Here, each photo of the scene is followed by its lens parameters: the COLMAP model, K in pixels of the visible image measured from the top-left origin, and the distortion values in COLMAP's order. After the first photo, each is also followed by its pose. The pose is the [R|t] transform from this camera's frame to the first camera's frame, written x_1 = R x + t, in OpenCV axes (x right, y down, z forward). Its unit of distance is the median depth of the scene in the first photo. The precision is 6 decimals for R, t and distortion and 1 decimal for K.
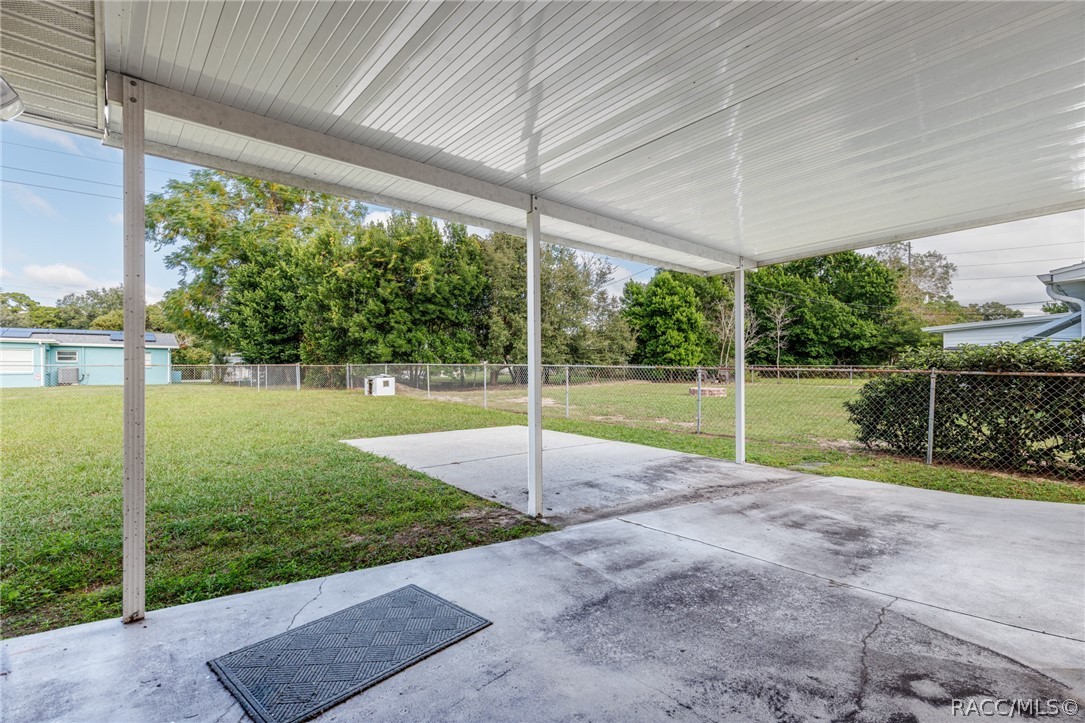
lens RADIAL K [[498.1, 0, 539.4], [0, 498.1, 362.9], [0, 0, 1]] dist [0.010279, -0.000936]
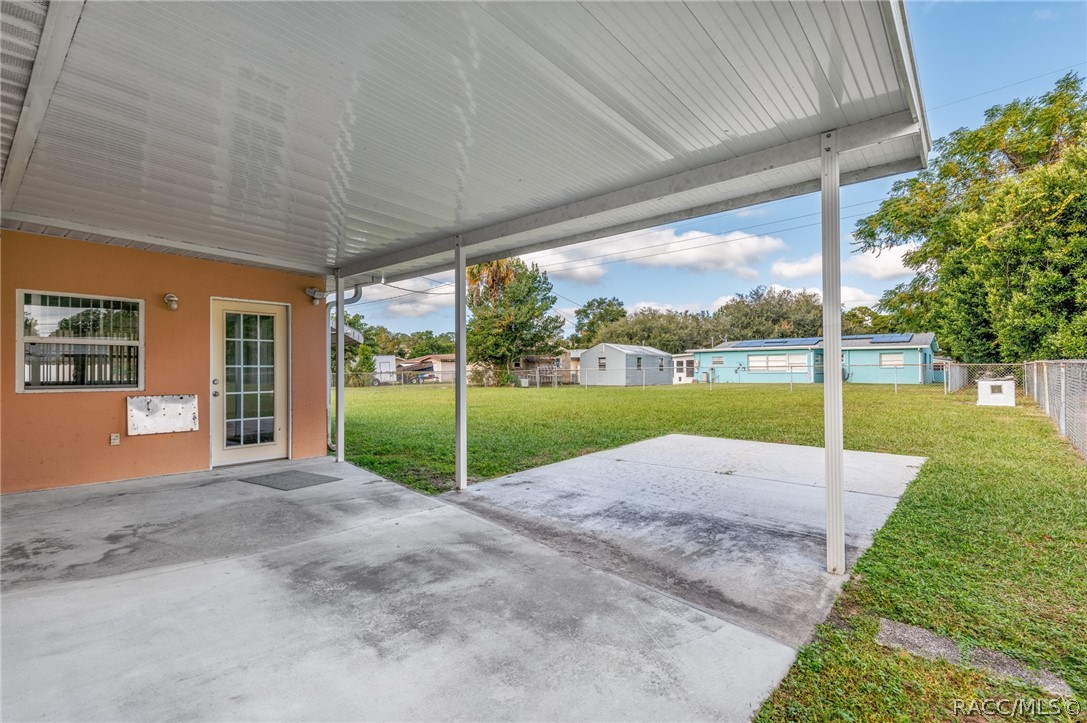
lens RADIAL K [[499.0, 0, 541.6], [0, 499.0, 368.1], [0, 0, 1]] dist [0.010279, -0.000936]
pose [[0.153539, -0.004606, -0.988132, 1.352834], [0.016689, 0.999859, -0.002067, 0.009609], [0.988002, -0.016174, 0.153594, 1.076132]]
